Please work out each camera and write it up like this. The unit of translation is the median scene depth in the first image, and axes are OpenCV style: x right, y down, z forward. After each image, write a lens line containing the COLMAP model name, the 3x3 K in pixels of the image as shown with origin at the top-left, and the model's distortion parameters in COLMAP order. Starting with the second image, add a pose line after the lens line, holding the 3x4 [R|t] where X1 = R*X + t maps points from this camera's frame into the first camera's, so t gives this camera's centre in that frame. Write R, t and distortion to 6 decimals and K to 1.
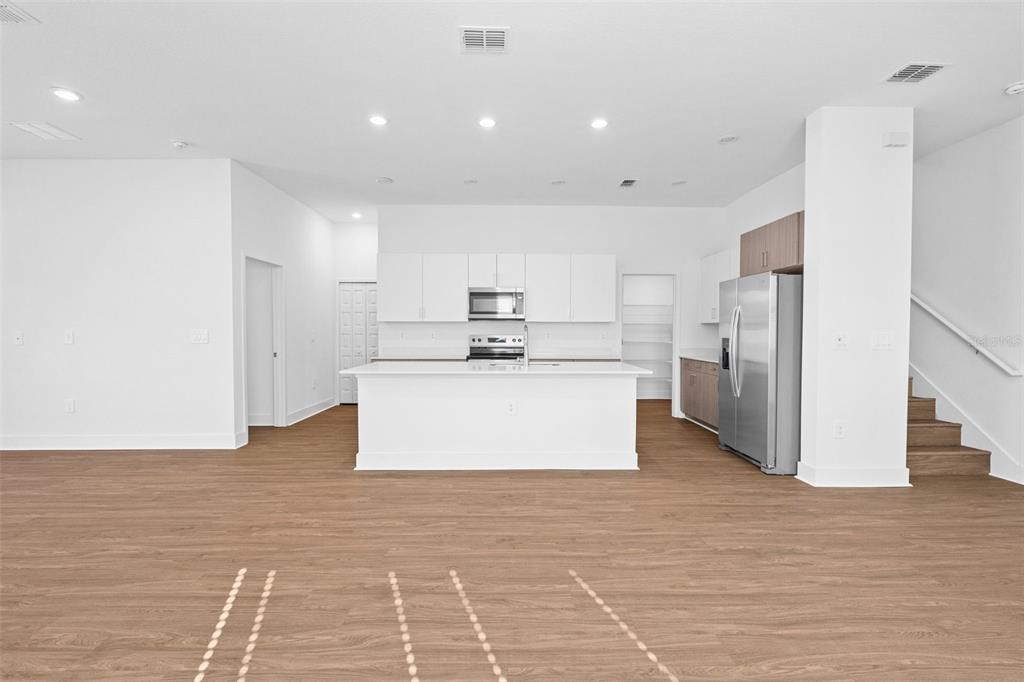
lens RADIAL K [[449.2, 0, 514.2], [0, 449.2, 338.7], [0, 0, 1]] dist [-0.004256, 0.000196]
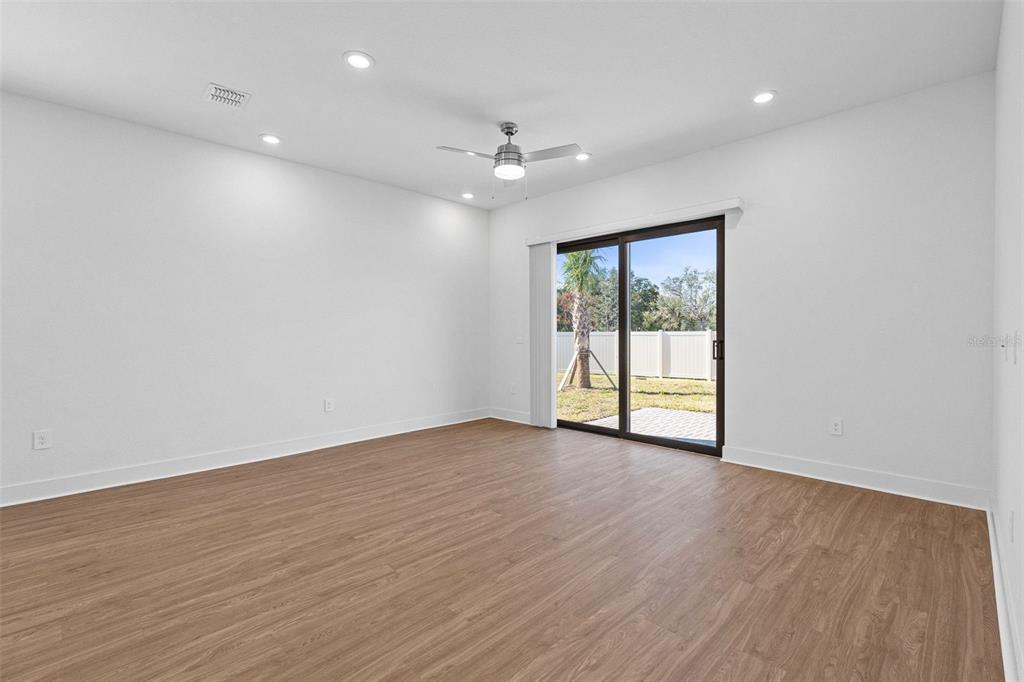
lens RADIAL K [[456.7, 0, 538.4], [0, 456.7, 334.4], [0, 0, 1]] dist [0.000736, -0.000299]
pose [[-0.696442, 0.006028, -0.717588, -0.581680], [-0.007989, 0.999838, 0.016153, -0.024195], [0.717569, 0.016983, -0.696280, 1.348157]]
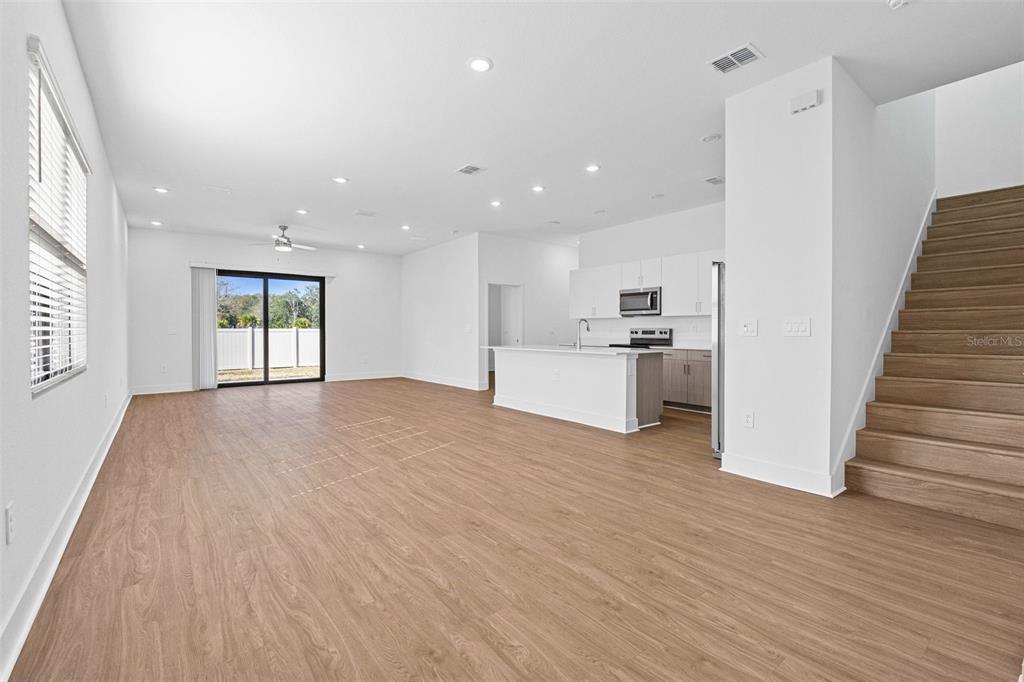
lens RADIAL K [[453.1, 0, 509.3], [0, 453.1, 337.5], [0, 0, 1]] dist [-0.002349, -0.000011]
pose [[0.599881, 0.009270, -0.800035, 1.278064], [-0.011755, 0.999927, 0.002772, 0.031483], [0.800003, 0.007742, 0.599947, -0.011004]]
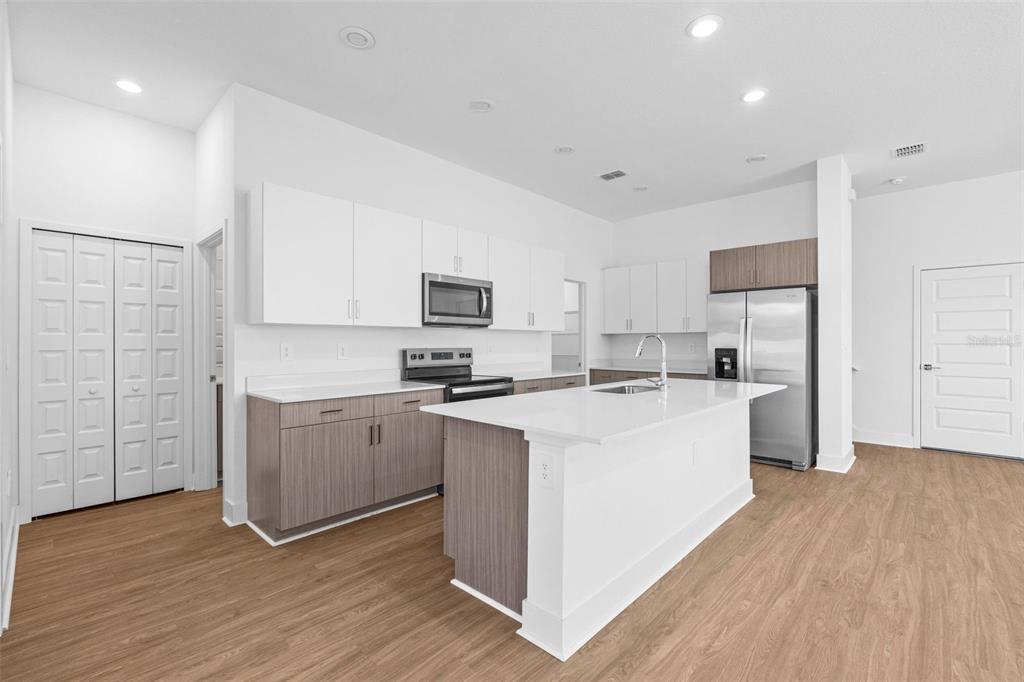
lens RADIAL K [[447.8, 0, 510.9], [0, 447.8, 340.2], [0, 0, 1]] dist [-0.003454, -0.000451]
pose [[0.695344, -0.000073, 0.718677, -0.827123], [0.015155, 0.999779, -0.014561, -0.016801], [-0.718517, 0.021017, 0.695192, 0.853593]]
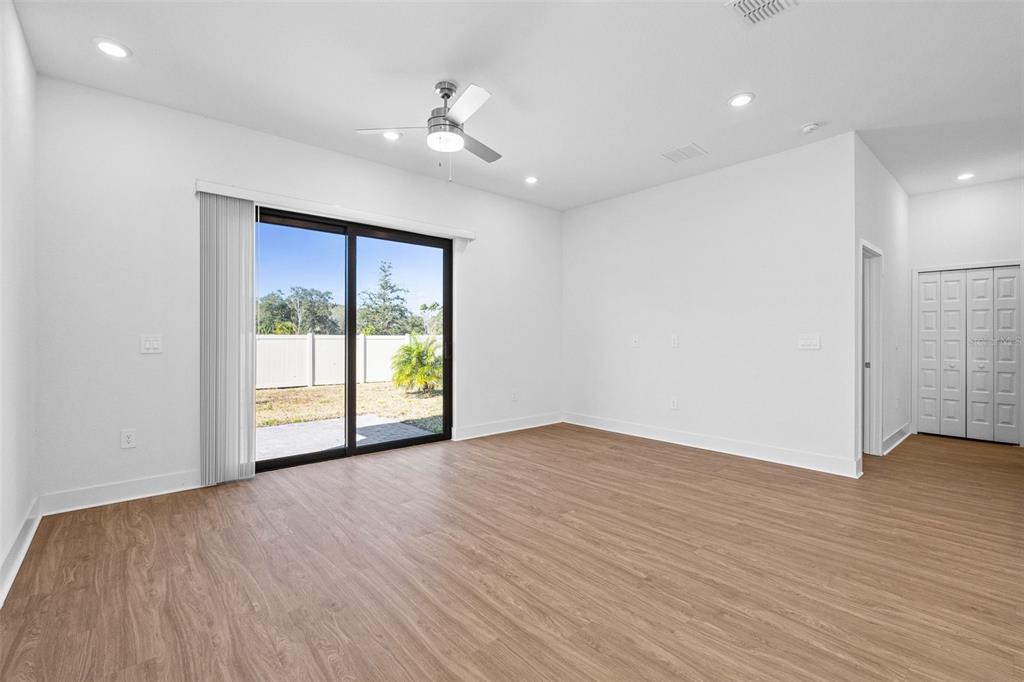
lens RADIAL K [[449.2, 0, 514.2], [0, 449.2, 338.7], [0, 0, 1]] dist [-0.004256, 0.000196]
pose [[0.645922, 0.003553, -0.763396, -0.550867], [-0.013823, 0.999880, -0.007042, 0.003713], [0.763279, 0.015101, 0.645893, -0.030496]]
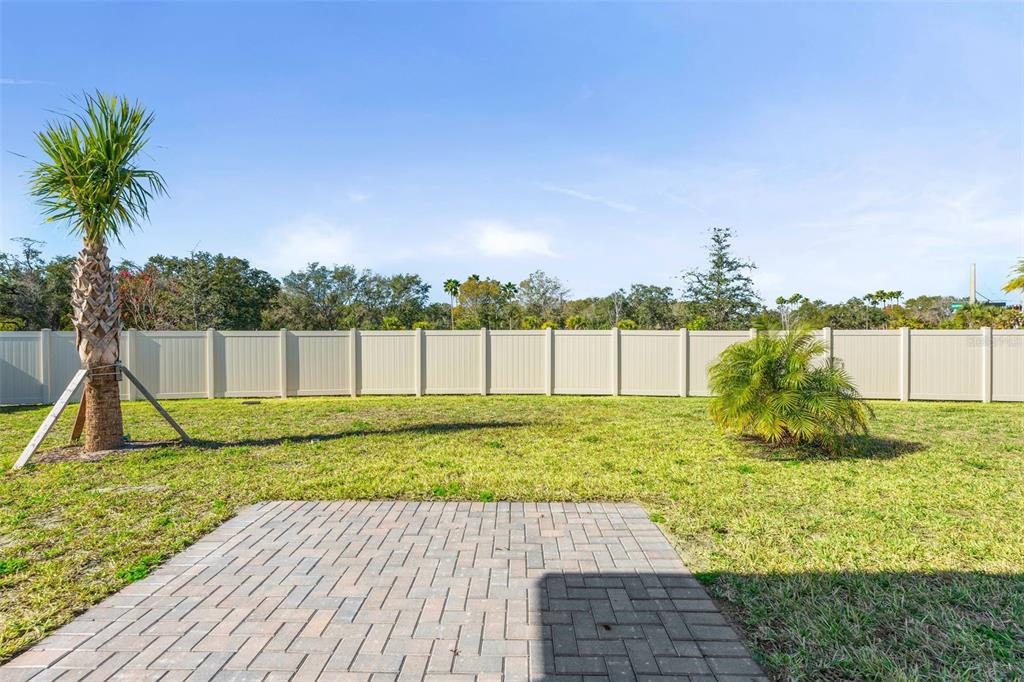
lens RADIAL K [[449.2, 0, 514.2], [0, 449.2, 338.7], [0, 0, 1]] dist [-0.004256, 0.000196]
pose [[-0.032886, 0.008879, -0.999420, -1.800431], [-0.017938, 0.999794, 0.009473, 0.010433], [0.999298, 0.018239, -0.032720, 0.661204]]
